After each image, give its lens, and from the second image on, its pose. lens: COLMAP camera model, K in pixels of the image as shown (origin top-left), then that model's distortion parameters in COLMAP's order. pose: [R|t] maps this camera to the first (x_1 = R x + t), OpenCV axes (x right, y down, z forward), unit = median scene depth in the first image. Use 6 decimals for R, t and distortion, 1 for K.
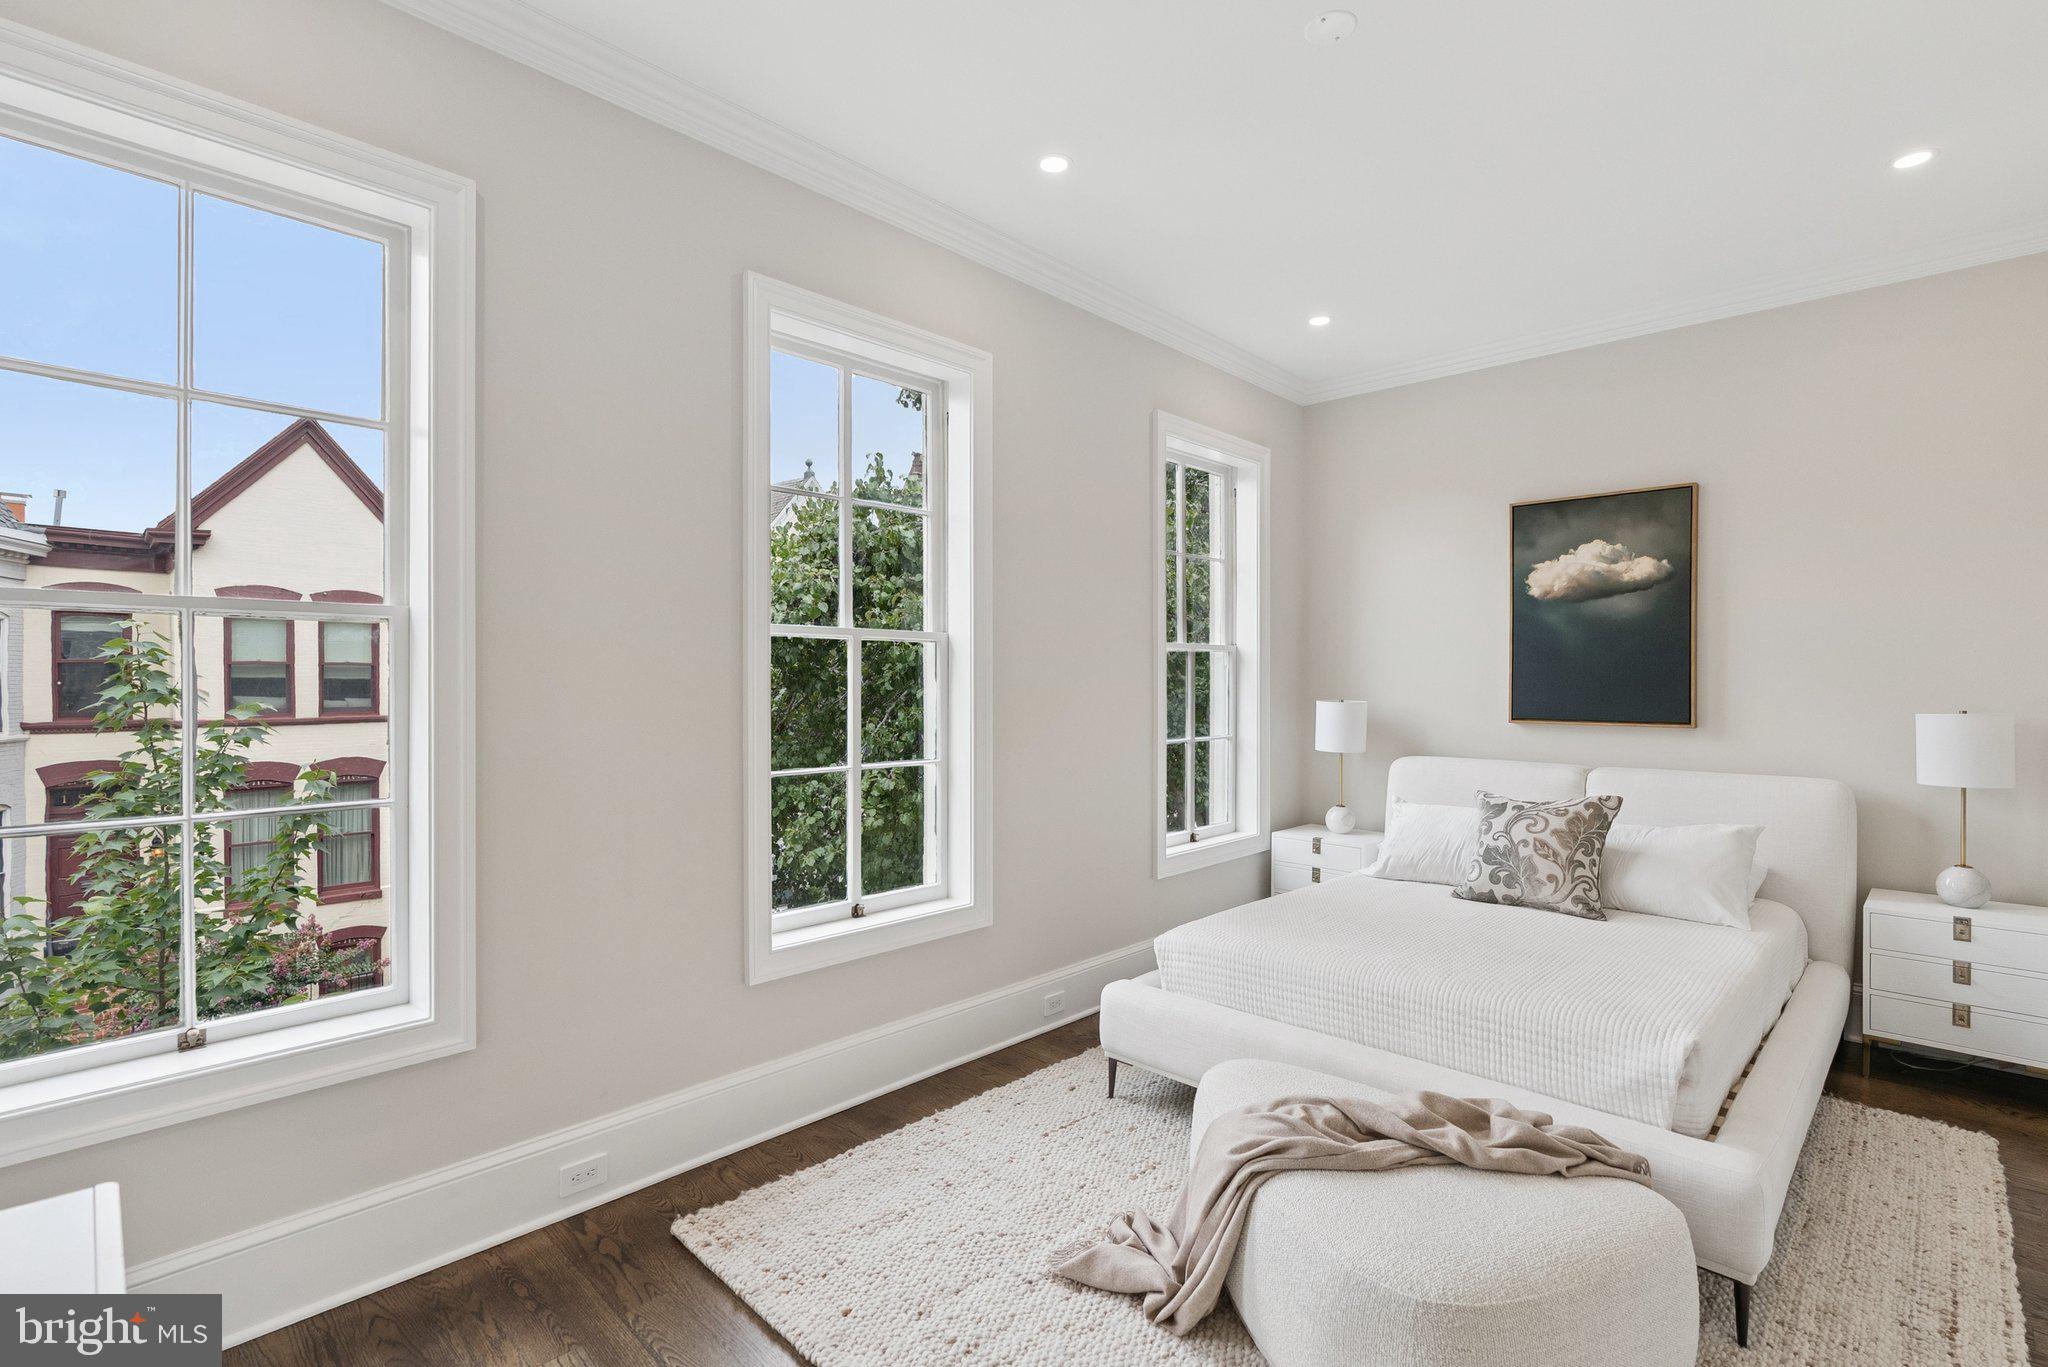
lens RADIAL K [[959.2, 0, 1012.7], [0, 959.2, 676.6], [0, 0, 1]] dist [-0.006624, 0.000028]
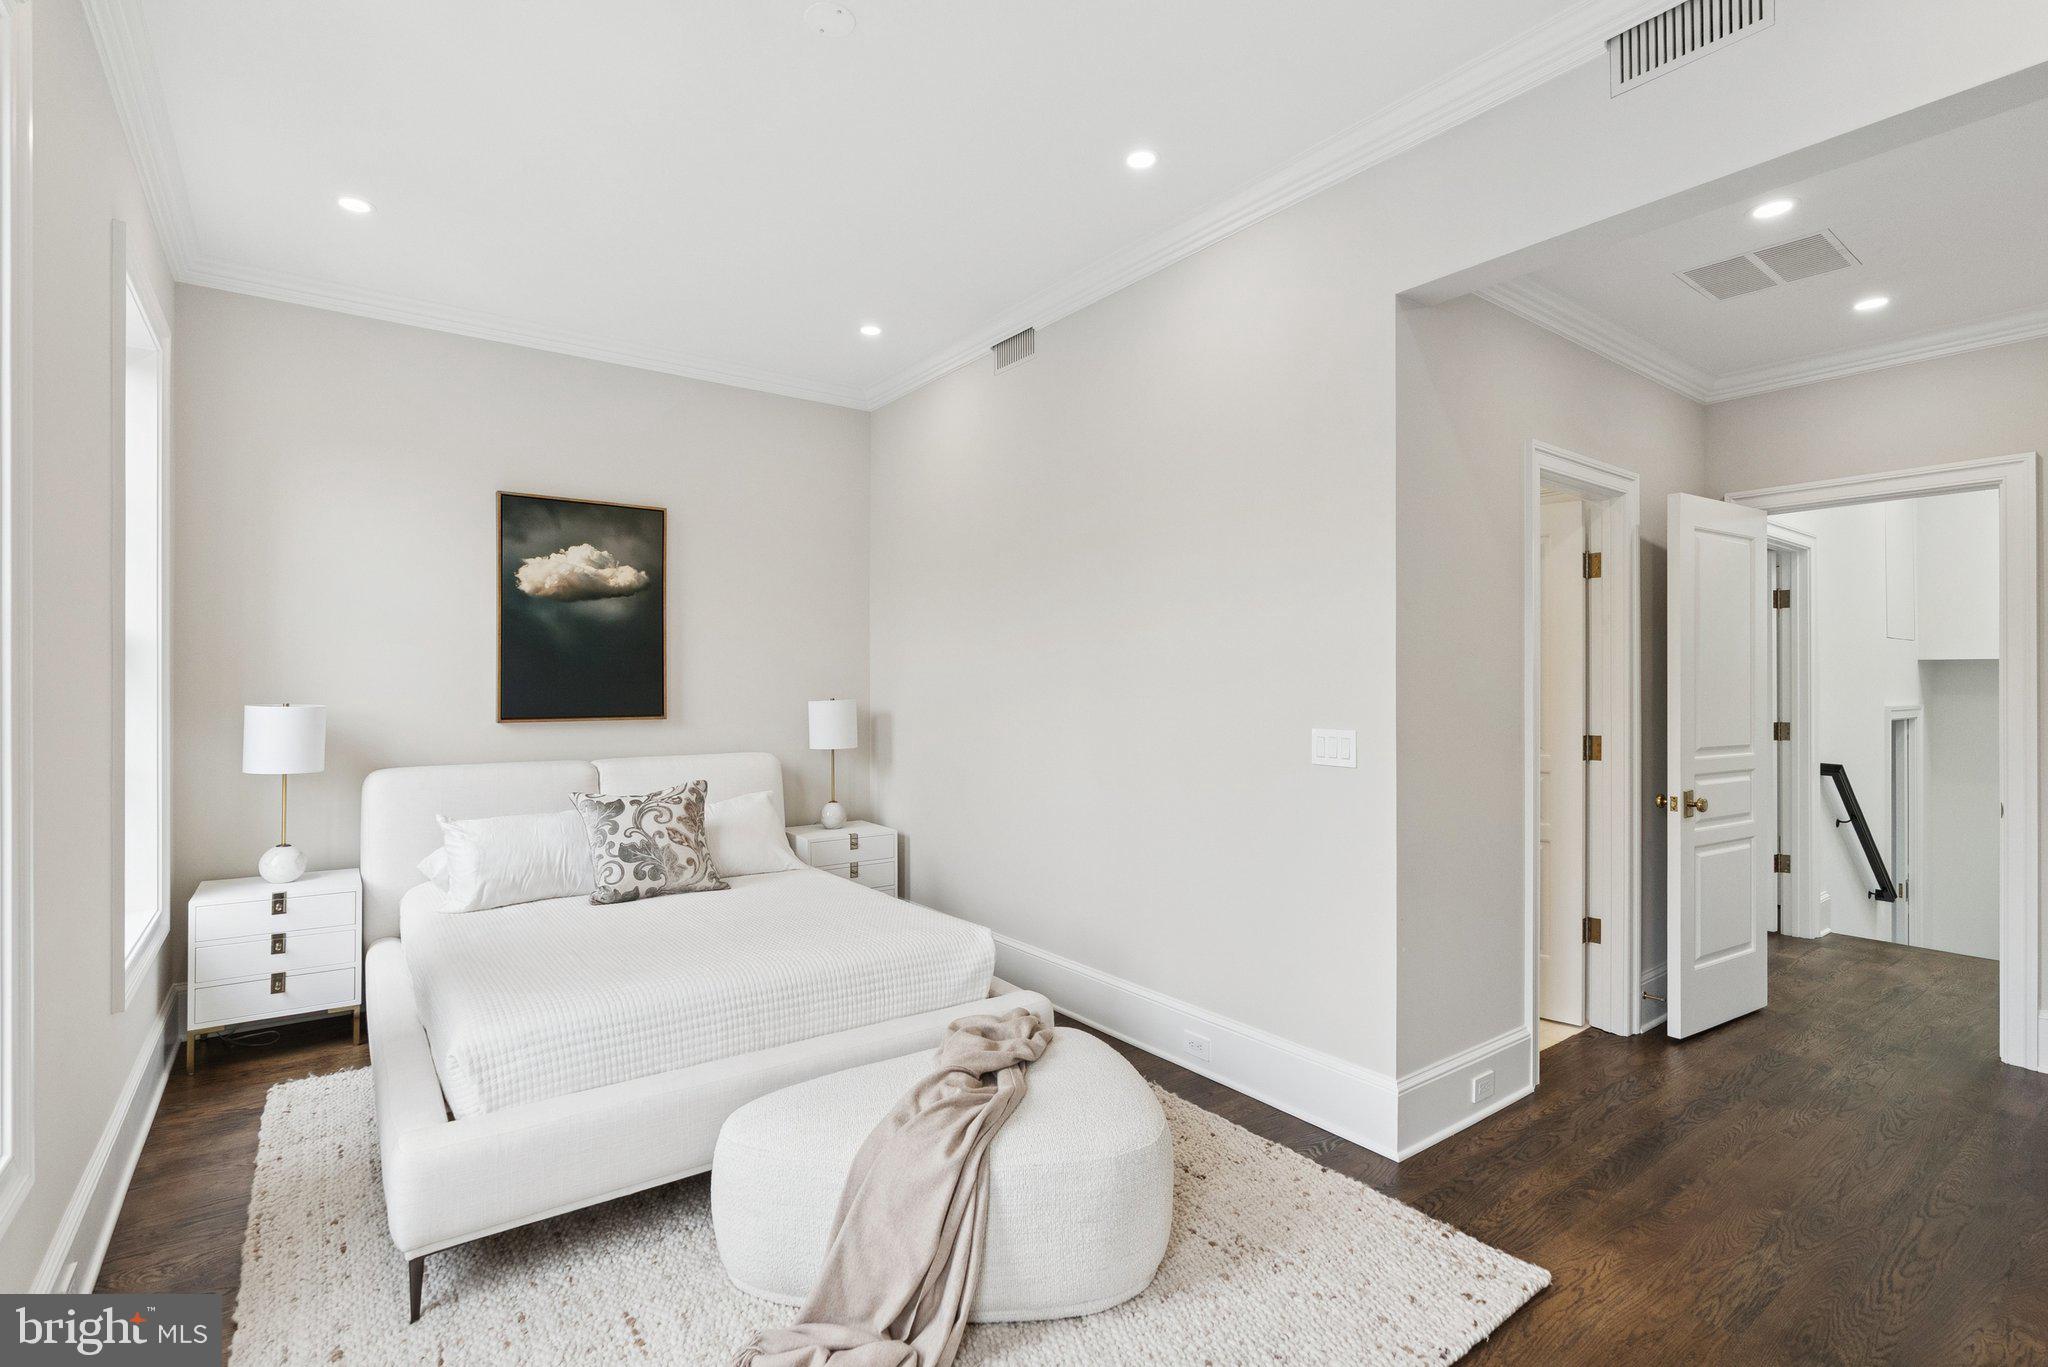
lens RADIAL K [[959.2, 0, 1012.7], [0, 959.2, 676.6], [0, 0, 1]] dist [-0.006624, 0.000028]
pose [[0.170721, 0.003490, 0.985313, -0.364993], [-0.003458, 0.999990, -0.002943, 0.004083], [-0.985313, -0.002905, 0.170732, 0.384555]]
